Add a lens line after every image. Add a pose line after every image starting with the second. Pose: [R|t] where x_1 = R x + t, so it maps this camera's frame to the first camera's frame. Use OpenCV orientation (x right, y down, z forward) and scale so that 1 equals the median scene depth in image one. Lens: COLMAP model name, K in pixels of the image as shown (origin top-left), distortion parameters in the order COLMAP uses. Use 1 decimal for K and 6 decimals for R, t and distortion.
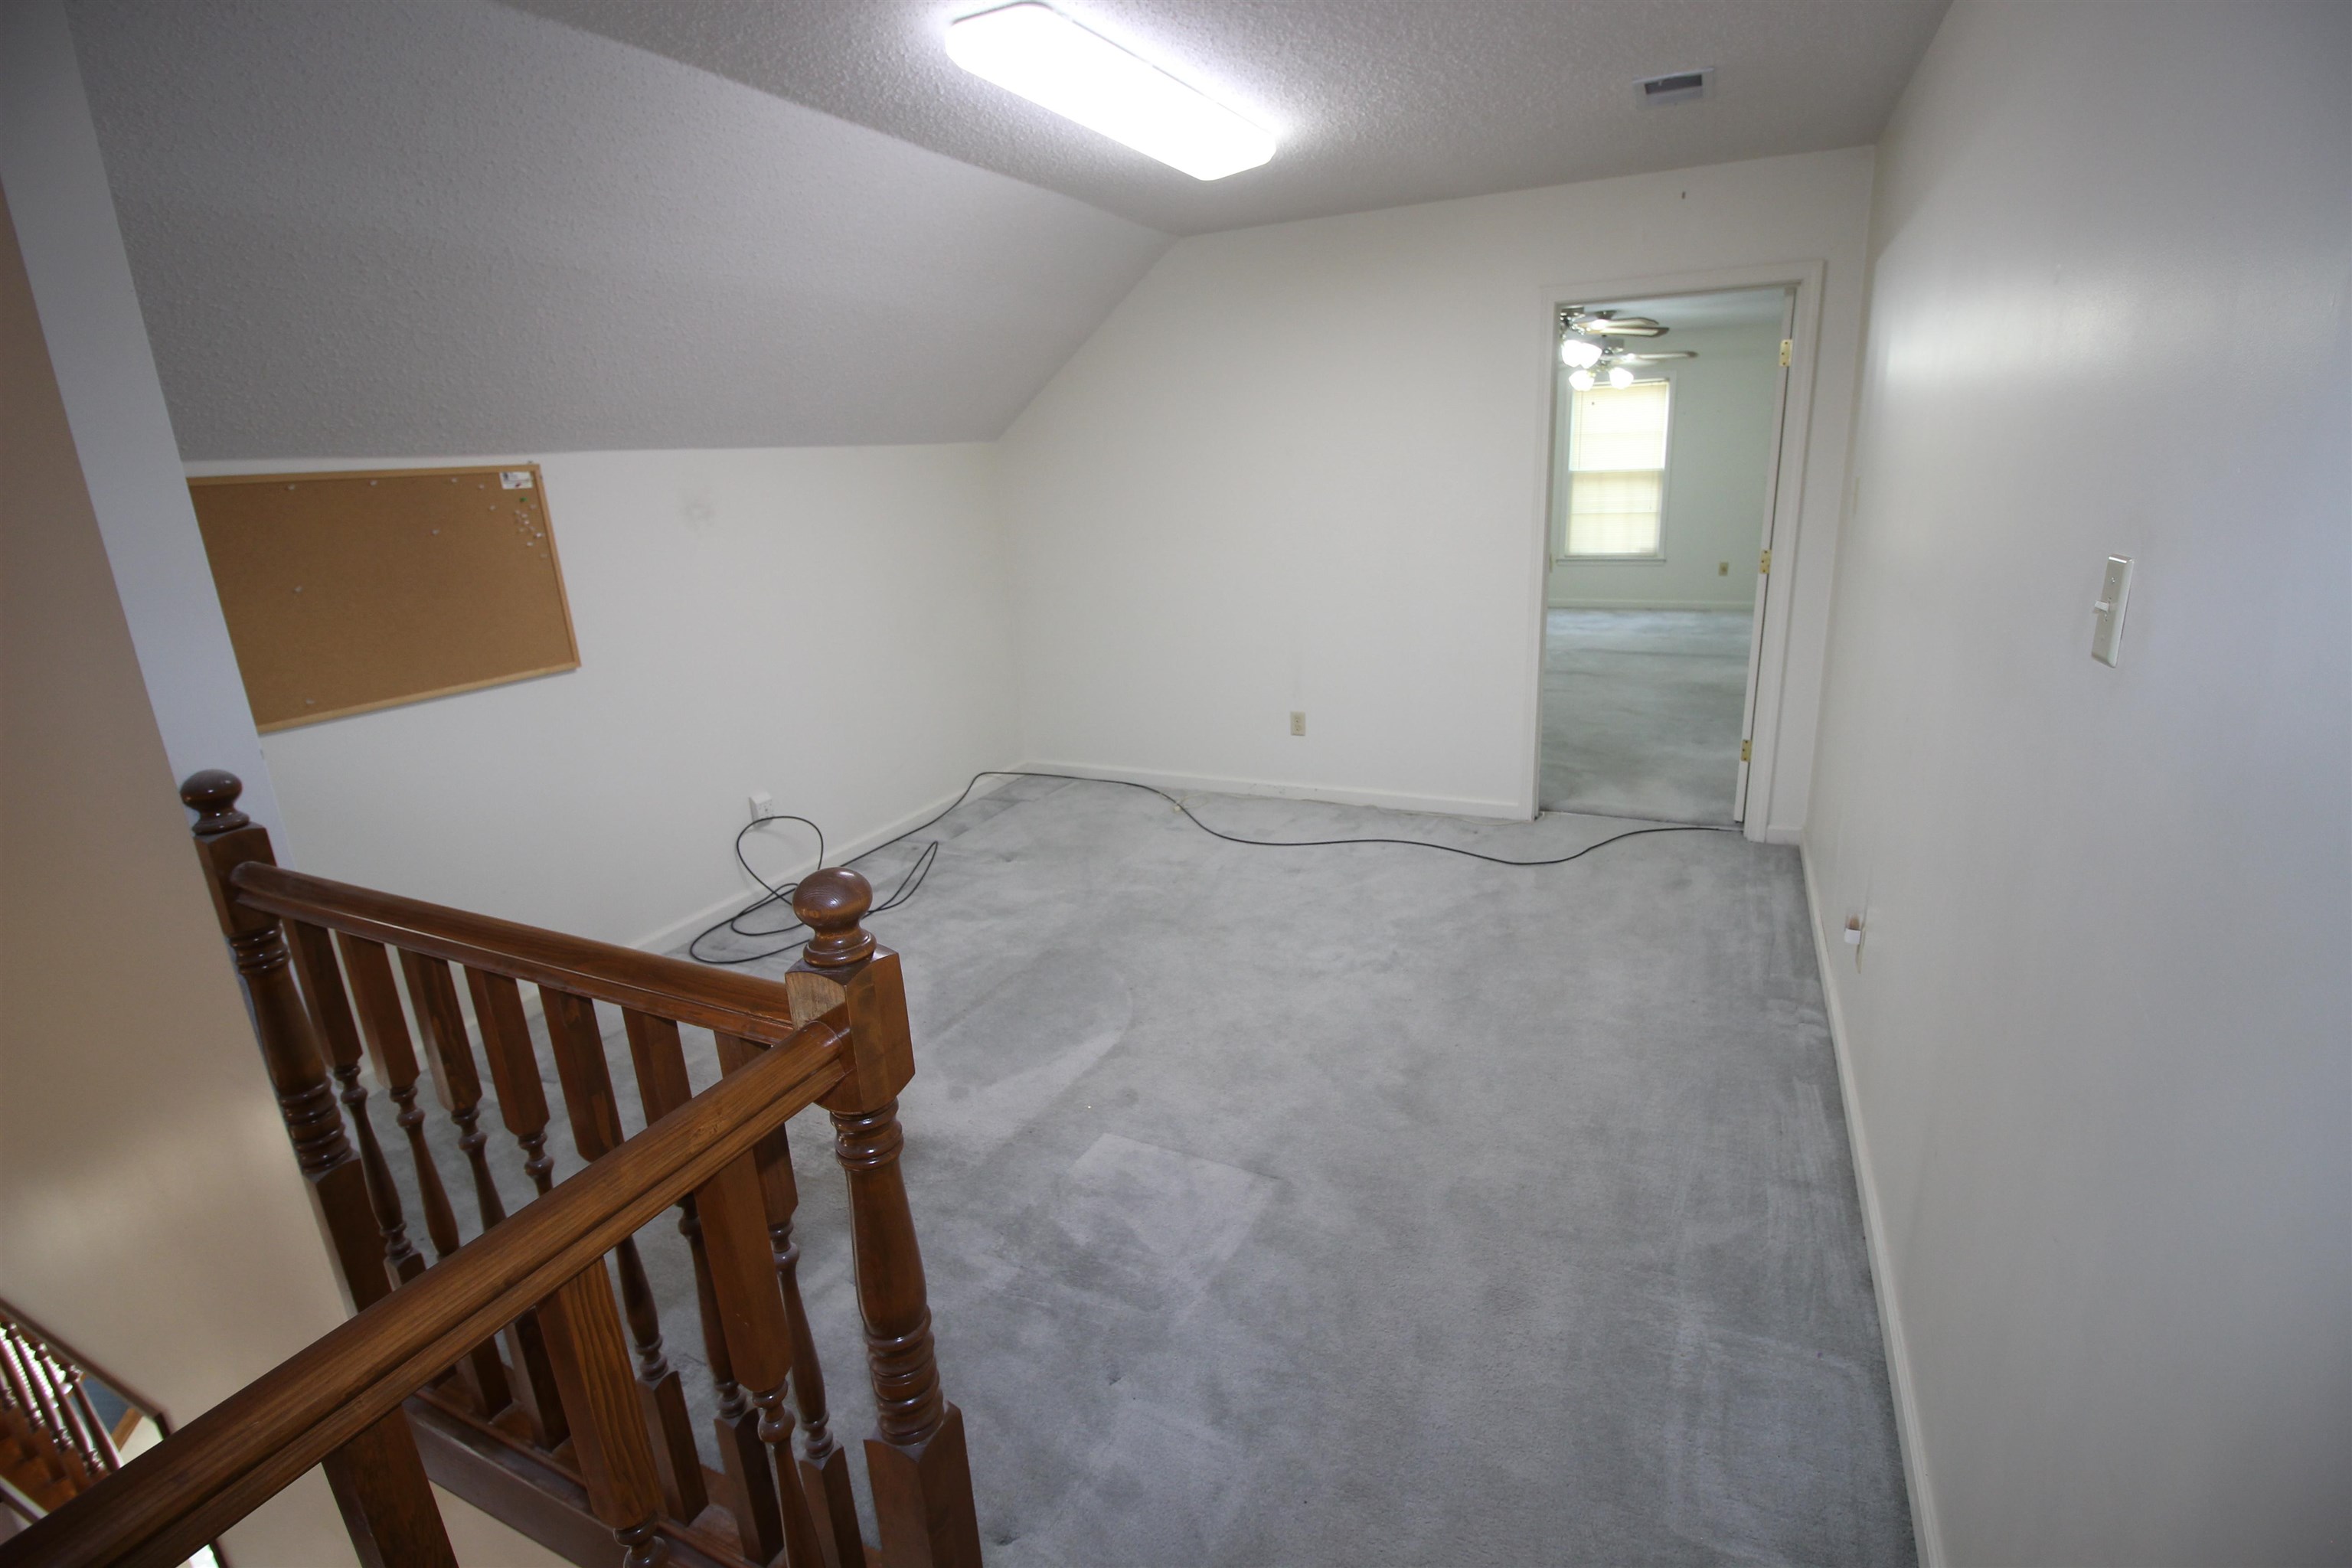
lens RADIAL K [[1085.2, 0, 1194.4], [0, 1085.2, 782.8], [0, 0, 1]] dist [-0.013699, -0.004310]
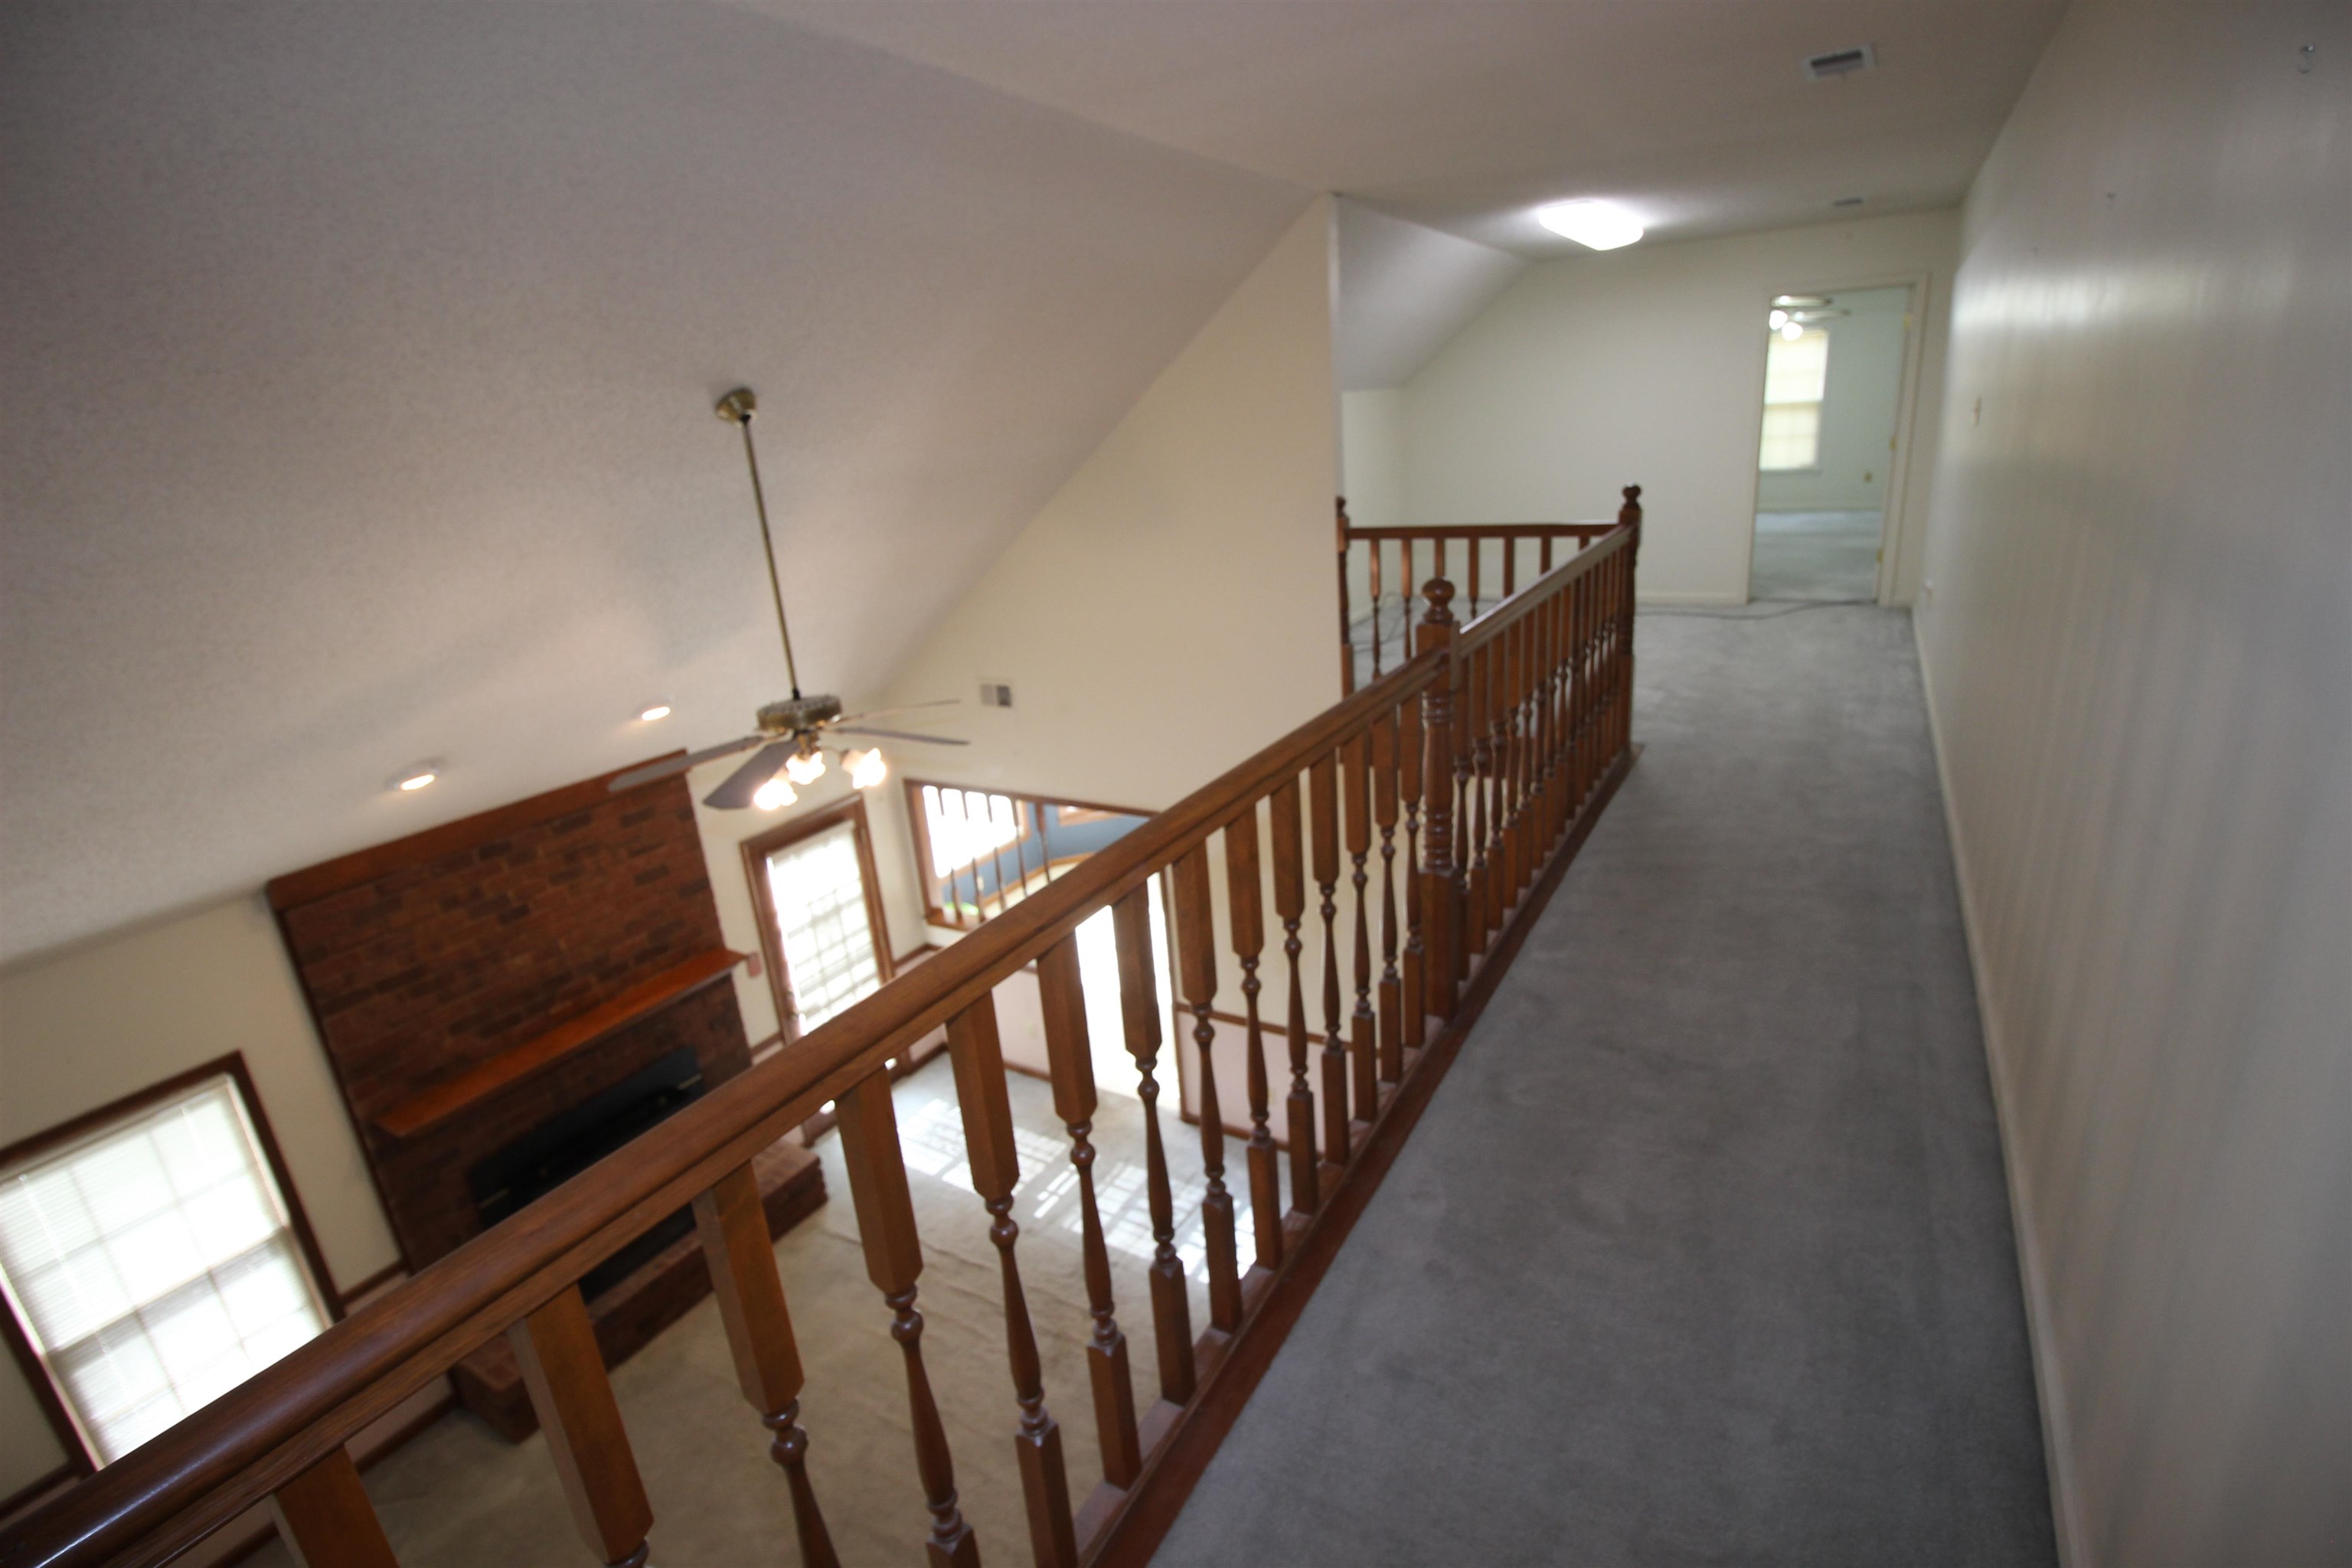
lens RADIAL K [[1085.2, 0, 1217.7], [0, 1085.2, 772.0], [0, 0, 1]] dist [-0.013699, -0.004310]
pose [[0.996404, 0.007556, -0.084392, -0.293681], [-0.004999, 0.999523, 0.030473, 0.202533], [0.084582, -0.029941, 0.995967, -0.604913]]
